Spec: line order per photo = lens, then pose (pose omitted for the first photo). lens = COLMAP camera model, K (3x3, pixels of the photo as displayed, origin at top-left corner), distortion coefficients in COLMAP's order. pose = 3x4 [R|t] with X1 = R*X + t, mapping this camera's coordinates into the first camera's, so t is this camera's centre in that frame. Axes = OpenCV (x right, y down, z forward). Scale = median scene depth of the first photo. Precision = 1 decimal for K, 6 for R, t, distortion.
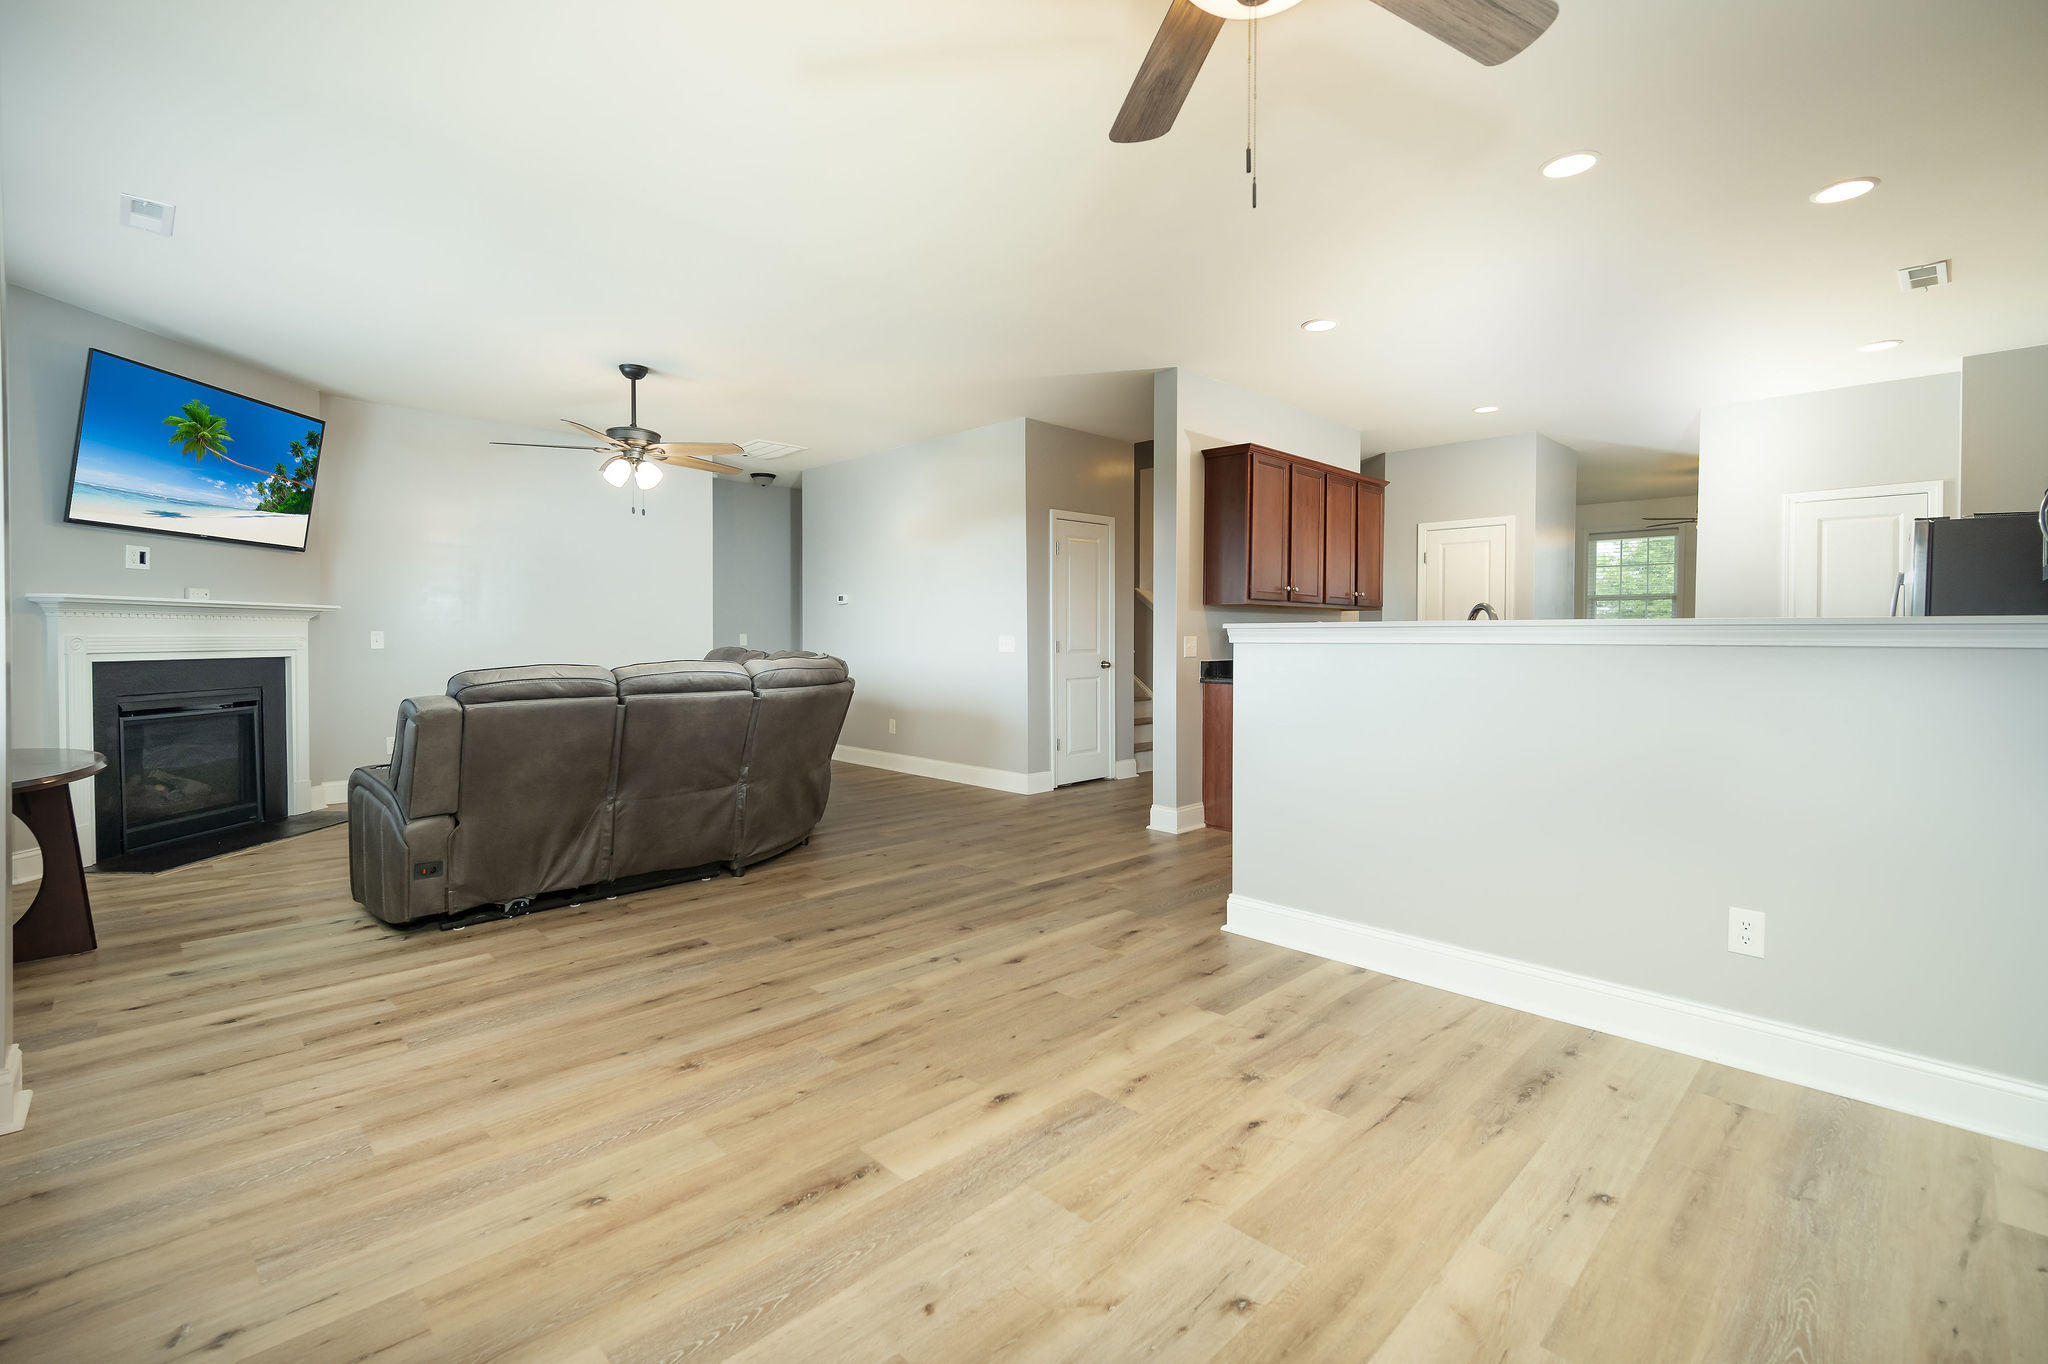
lens RADIAL K [[879.6, 0, 1016.5], [0, 879.6, 664.2], [0, 0, 1]] dist [0.001431, 0.000589]
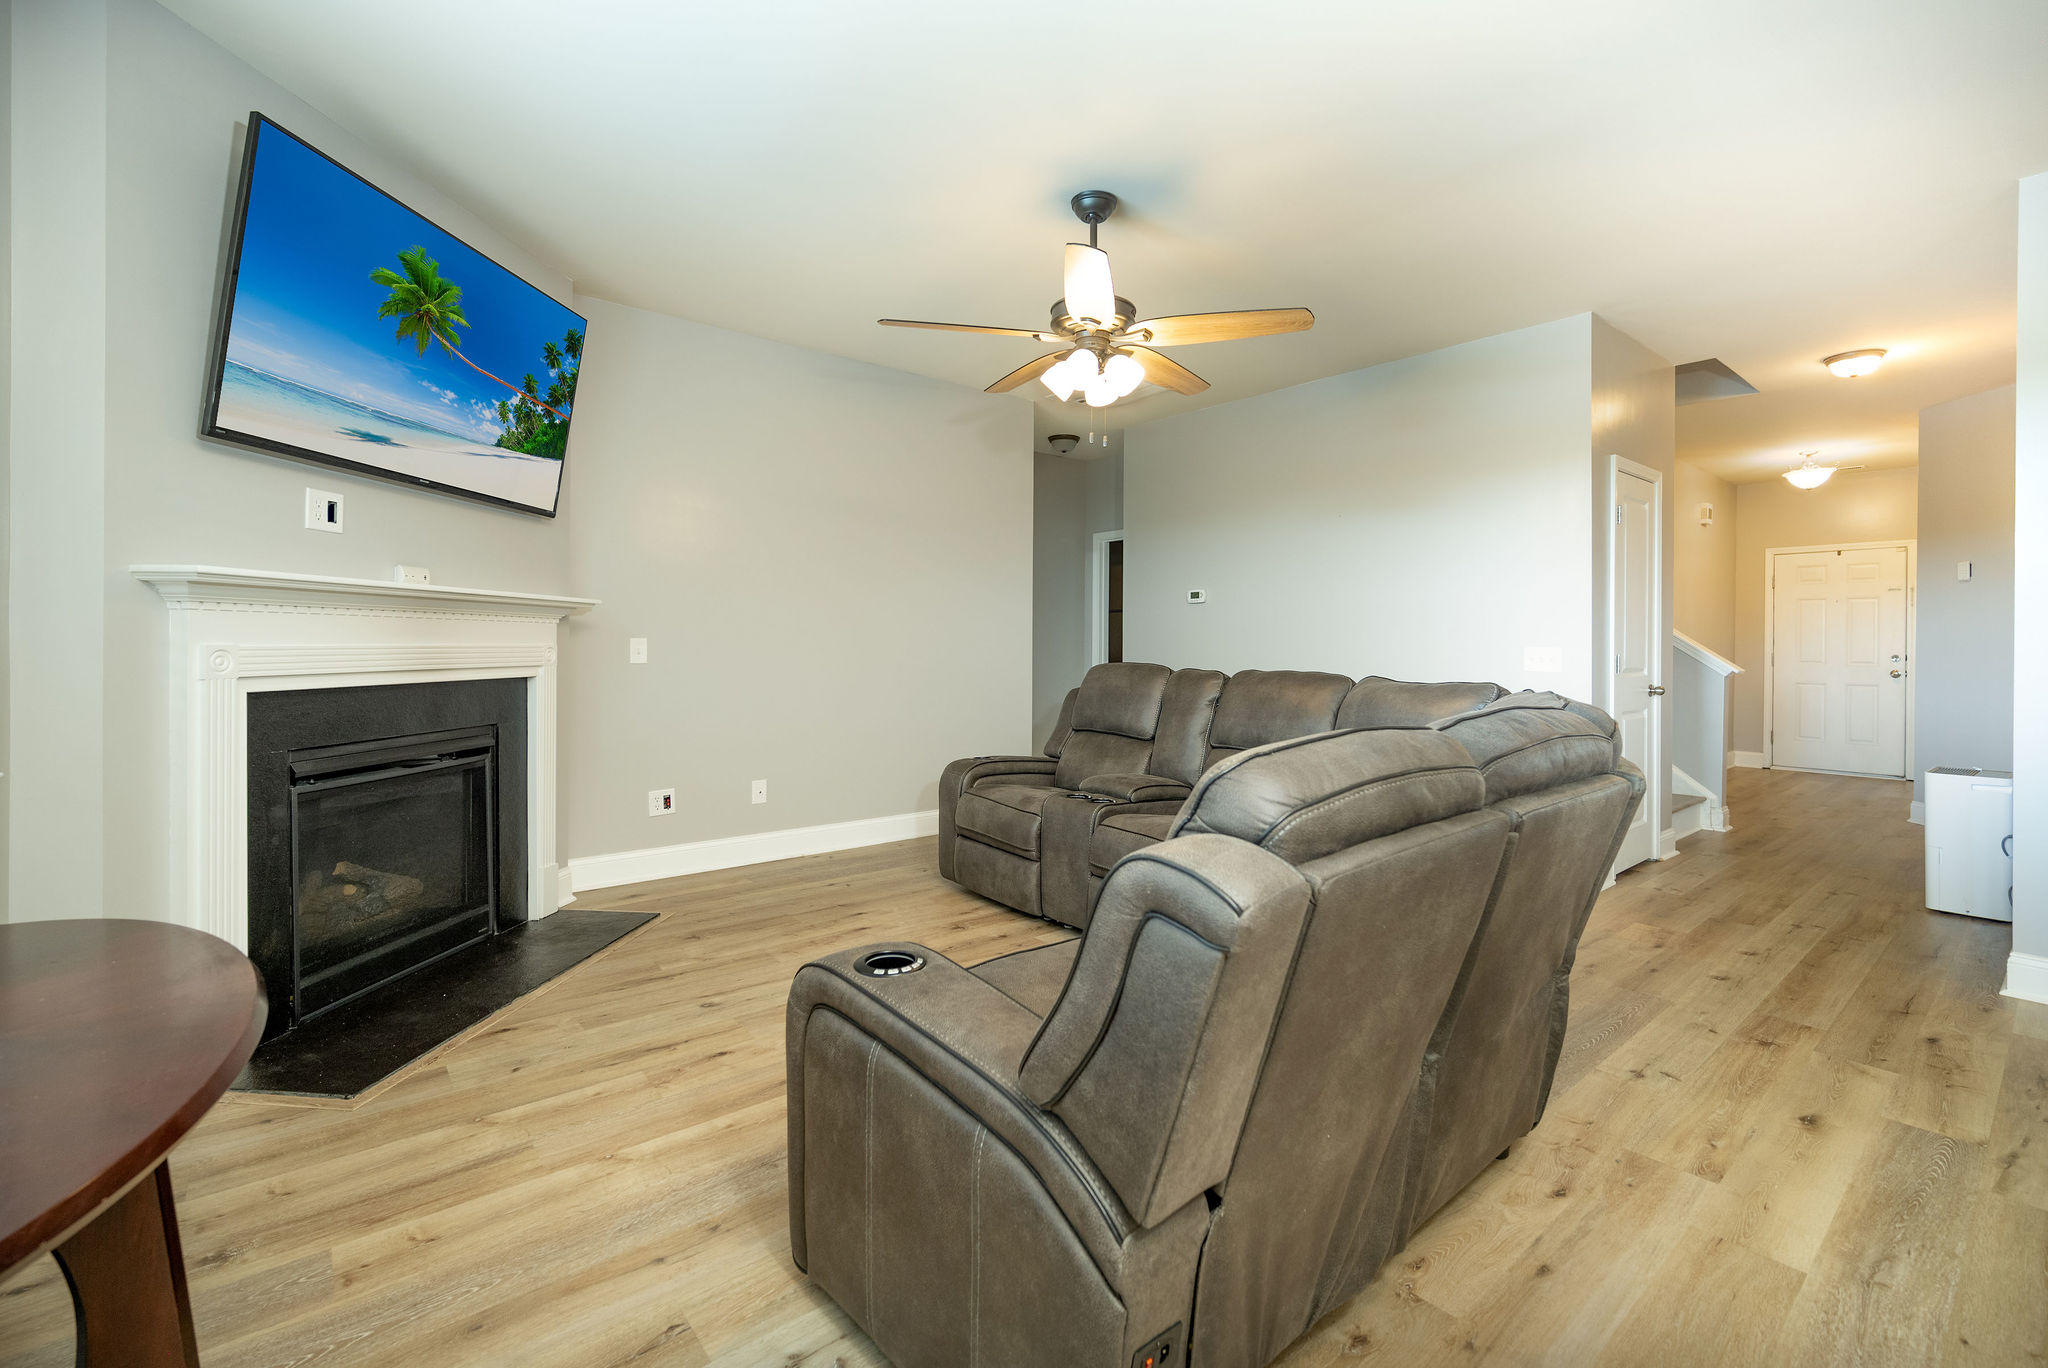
lens RADIAL K [[872.1, 0, 1059.5], [0, 872.1, 661.1], [0, 0, 1]] dist [-0.004569, -0.000600]
pose [[0.997766, 0.004125, -0.066675, -0.423397], [-0.004964, 0.999911, -0.012410, -0.015062], [0.066618, 0.012714, 0.997698, 0.411956]]
